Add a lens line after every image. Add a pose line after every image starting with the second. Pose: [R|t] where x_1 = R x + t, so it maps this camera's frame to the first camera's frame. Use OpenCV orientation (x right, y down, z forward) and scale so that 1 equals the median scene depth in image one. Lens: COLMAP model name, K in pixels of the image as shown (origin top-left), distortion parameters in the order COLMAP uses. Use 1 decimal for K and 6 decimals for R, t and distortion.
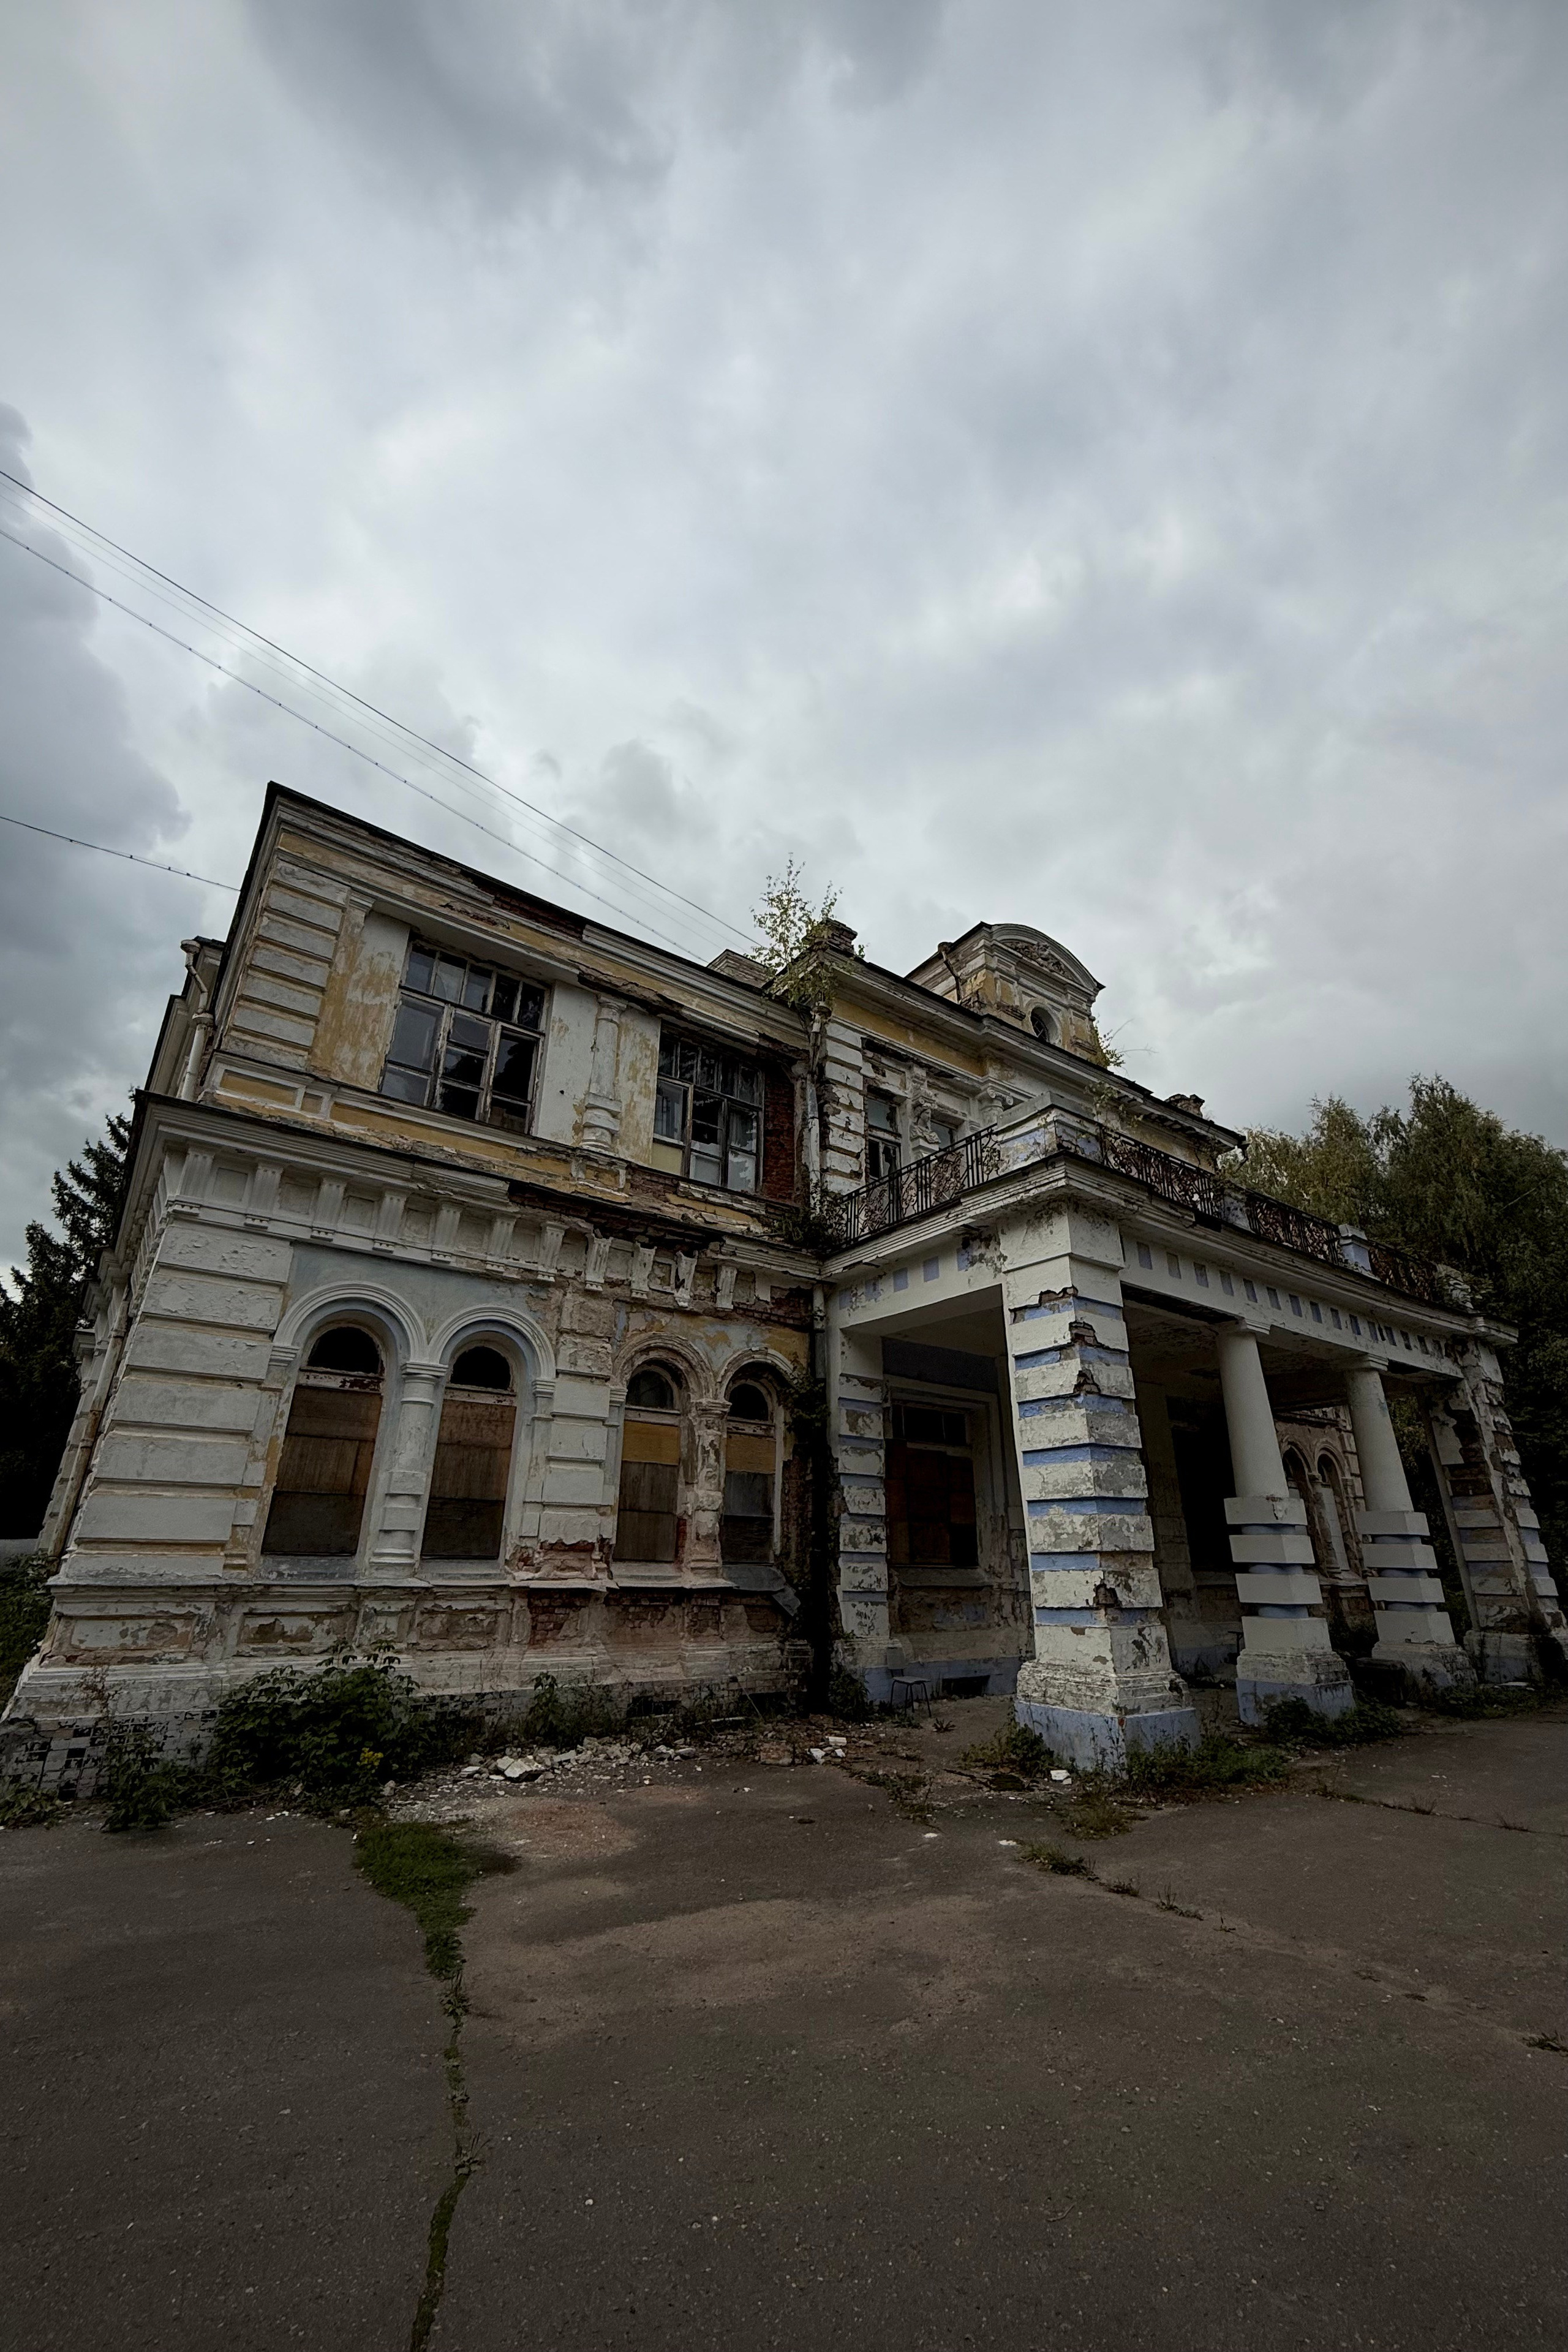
lens RADIAL K [[934.8, 0, 784.8], [0, 934.8, 1173.3], [0, 0, 1]] dist [0.001159, 0.000147]
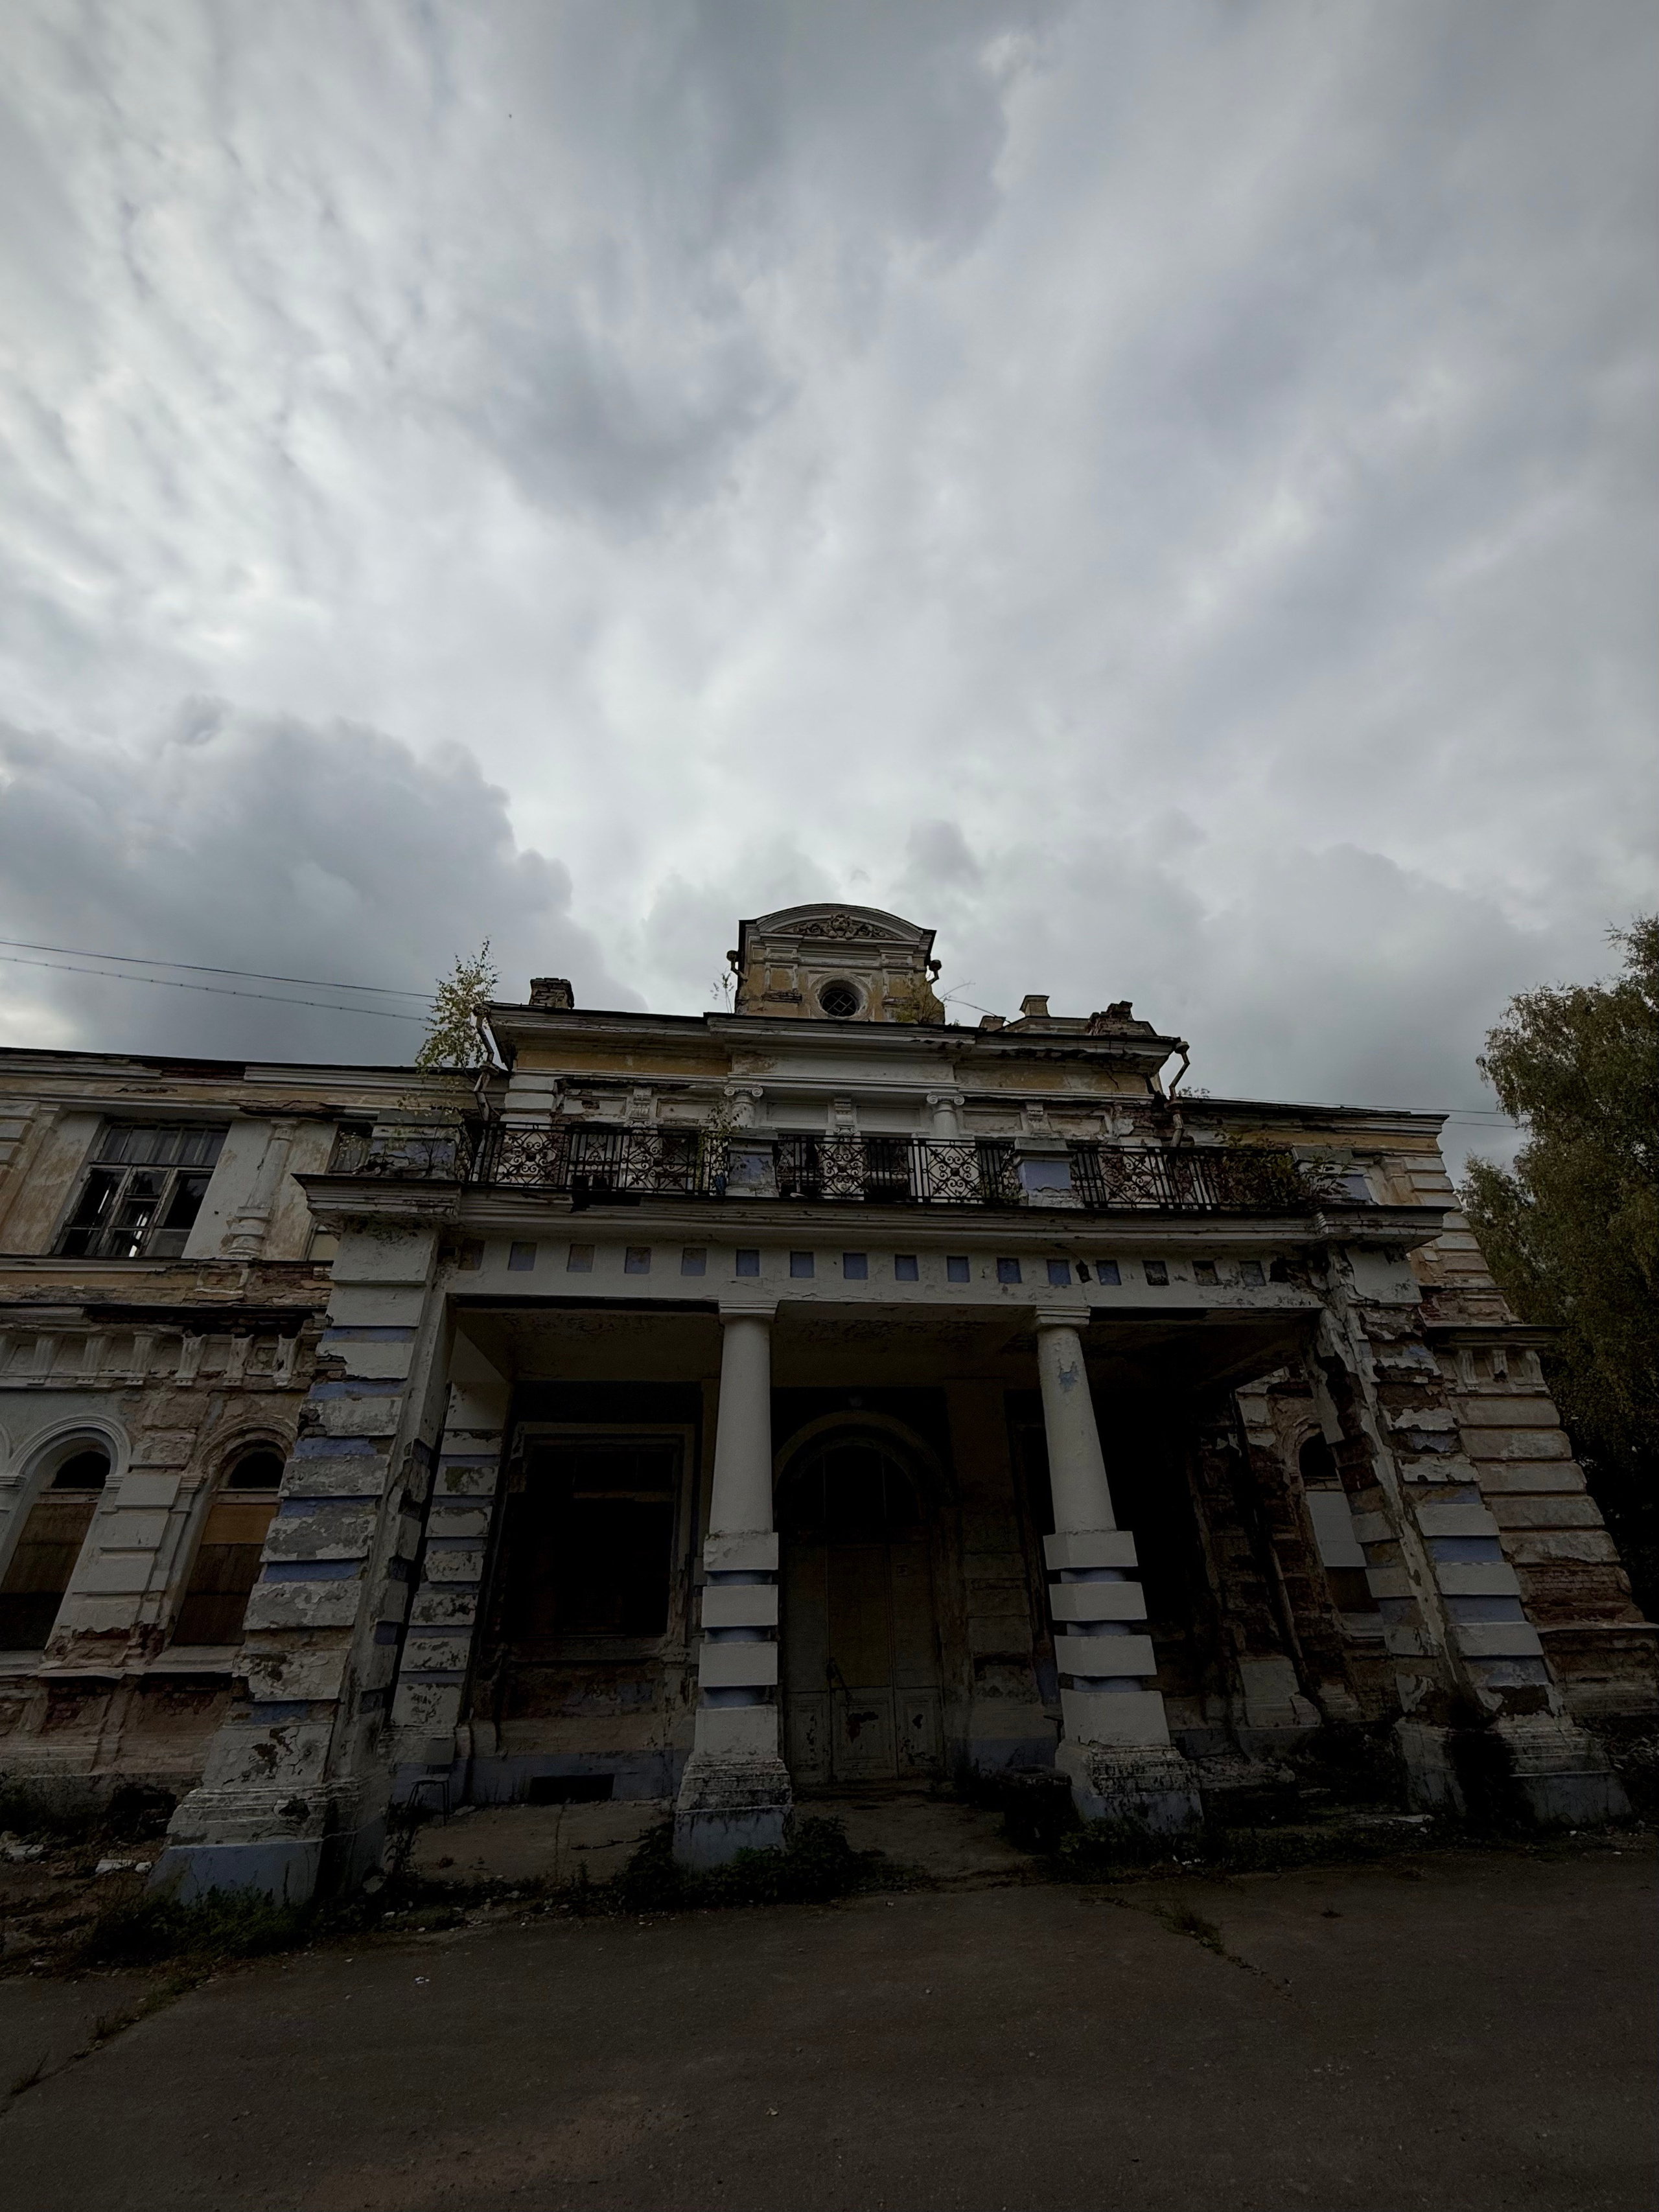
lens RADIAL K [[880.6, 0, 830.8], [0, 880.6, 1101.8], [0, 0, 1]] dist [-0.000422, -0.000020]
pose [[0.871004, -0.274565, -0.407389, 0.905412], [0.218543, 0.959226, -0.179233, 0.143368], [0.439990, 0.067080, 0.895494, 0.342059]]
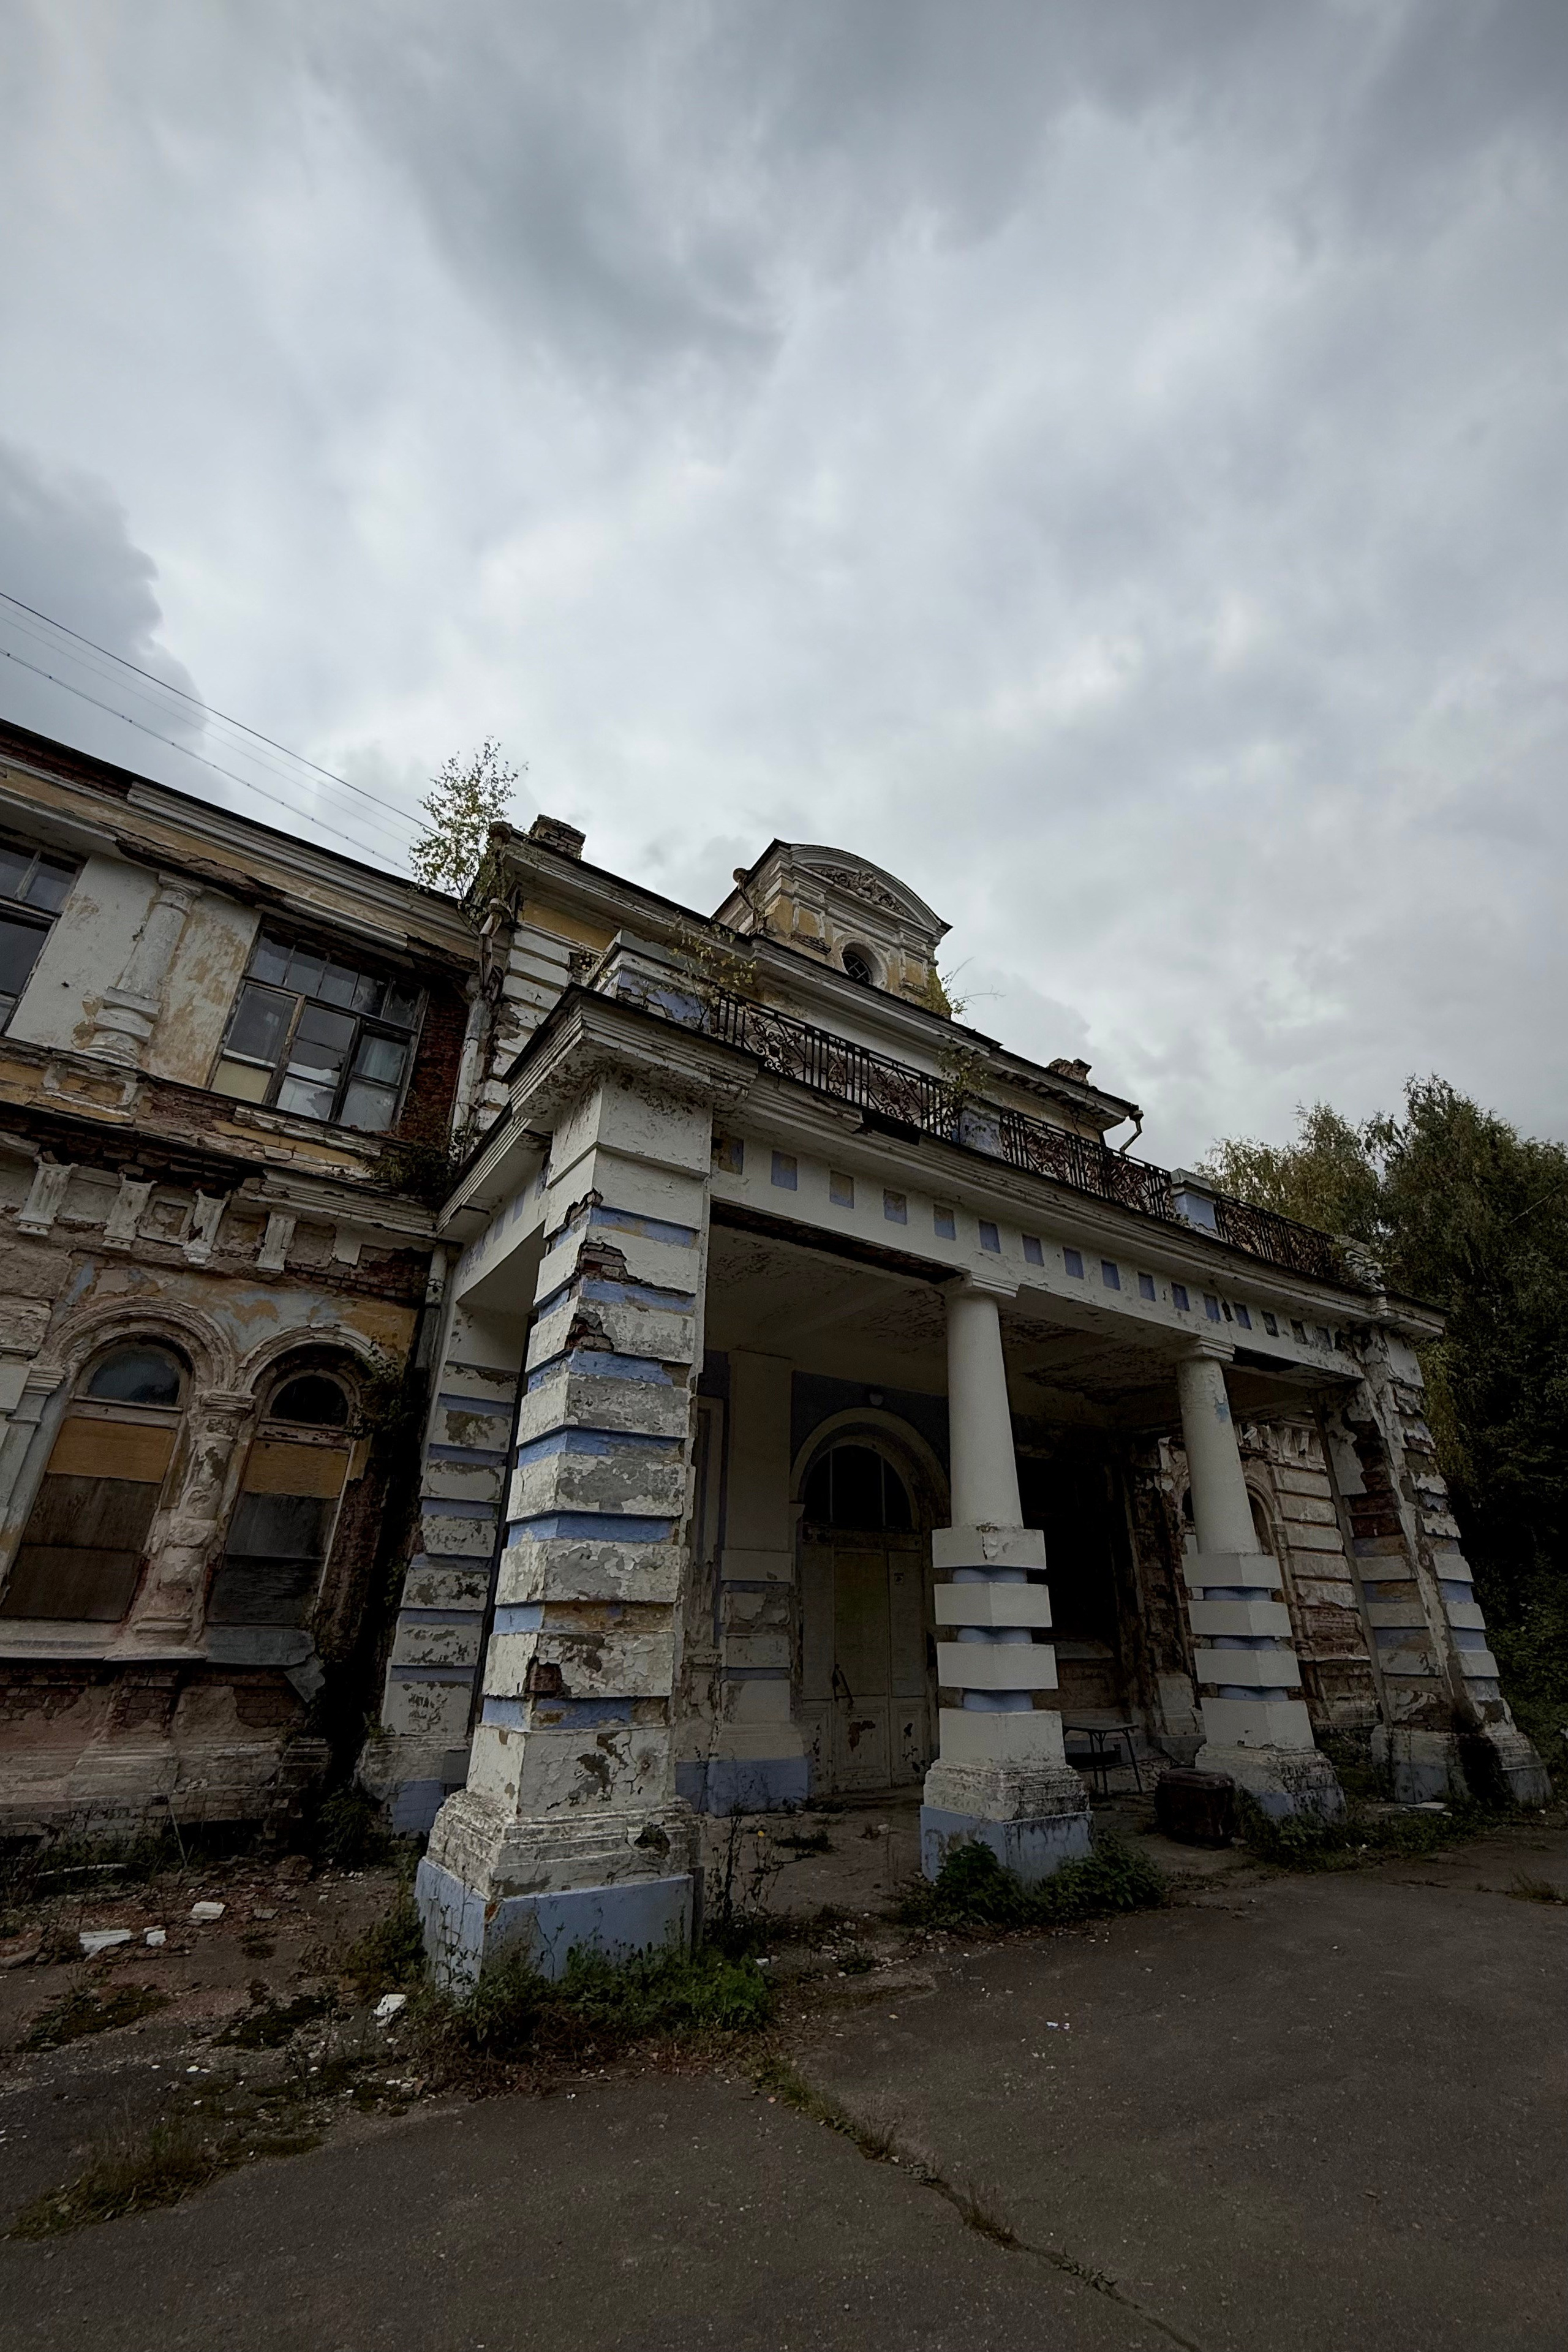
lens RADIAL K [[935.3, 0, 794.1], [0, 935.3, 1171.6], [0, 0, 1]] dist [0.000161, -0.000374]
pose [[0.999103, -0.015451, -0.039430, 0.376184], [0.012882, 0.997829, -0.064591, 0.119881], [0.040343, 0.064025, 0.997133, 0.274828]]
